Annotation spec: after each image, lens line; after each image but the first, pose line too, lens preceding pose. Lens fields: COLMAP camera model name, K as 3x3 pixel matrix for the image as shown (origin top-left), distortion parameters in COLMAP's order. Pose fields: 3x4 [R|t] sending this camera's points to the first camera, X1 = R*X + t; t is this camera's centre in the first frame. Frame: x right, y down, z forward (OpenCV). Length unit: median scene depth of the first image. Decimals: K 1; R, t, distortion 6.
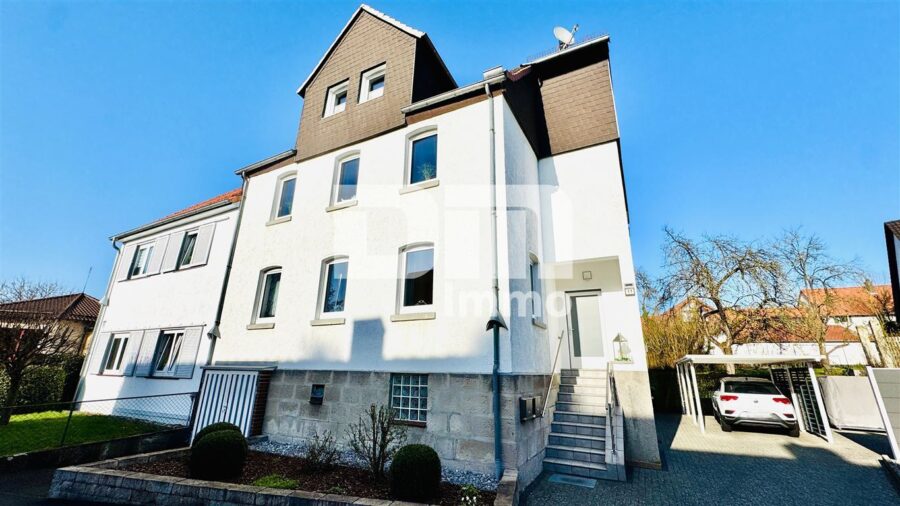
lens RADIAL K [[357.0, 0, 450.0], [0, 357.0, 253.0], [0, 0, 1]] dist [-0.001243, 0.000150]
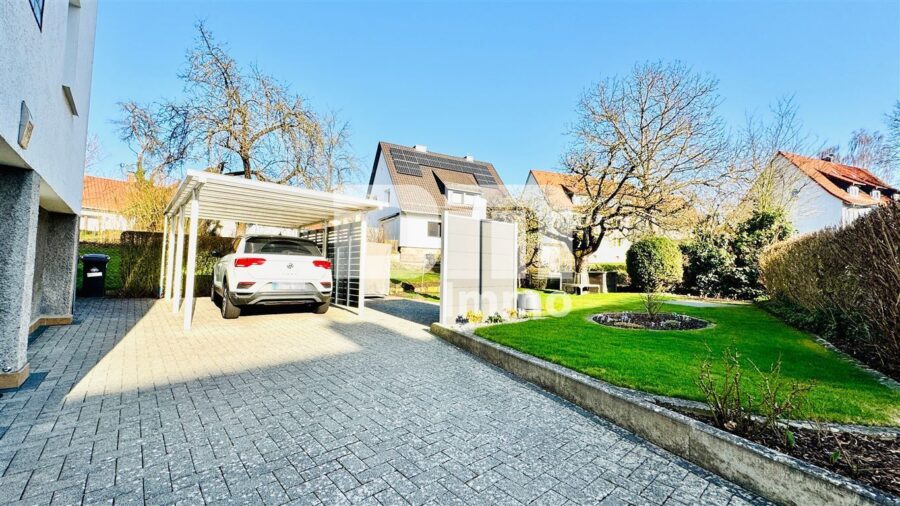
lens RADIAL K [[357.0, 0, 450.0], [0, 357.0, 253.0], [0, 0, 1]] dist [-0.001243, 0.000150]
pose [[0.358417, 0.033248, 0.932969, 0.382071], [-0.303301, 0.949300, 0.082688, 0.258130], [-0.882919, -0.312608, 0.350330, 0.545747]]
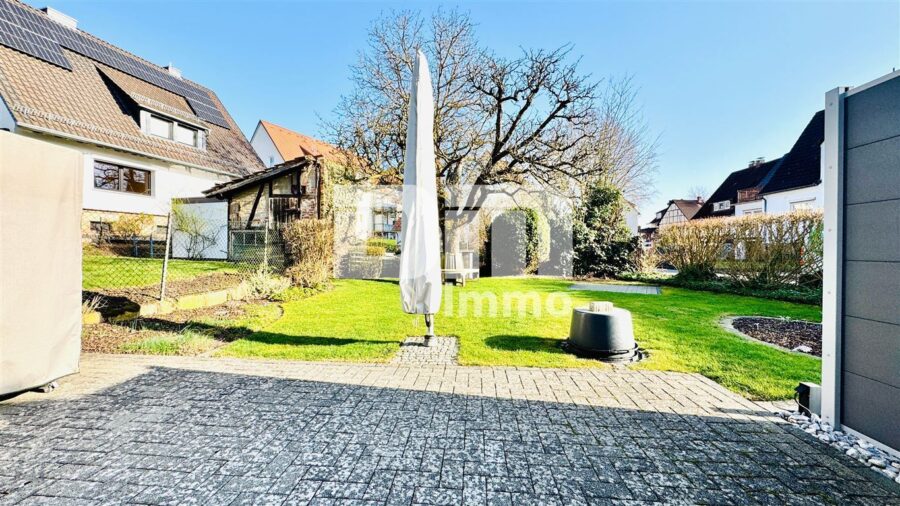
lens RADIAL K [[357.0, 0, 450.0], [0, 357.0, 253.0], [0, 0, 1]] dist [-0.001243, 0.000150]
pose [[-0.399739, -0.027542, 0.916215, 0.788790], [-0.295677, 0.949993, -0.100444, 0.348208], [-0.867631, -0.311056, -0.387892, 0.809551]]
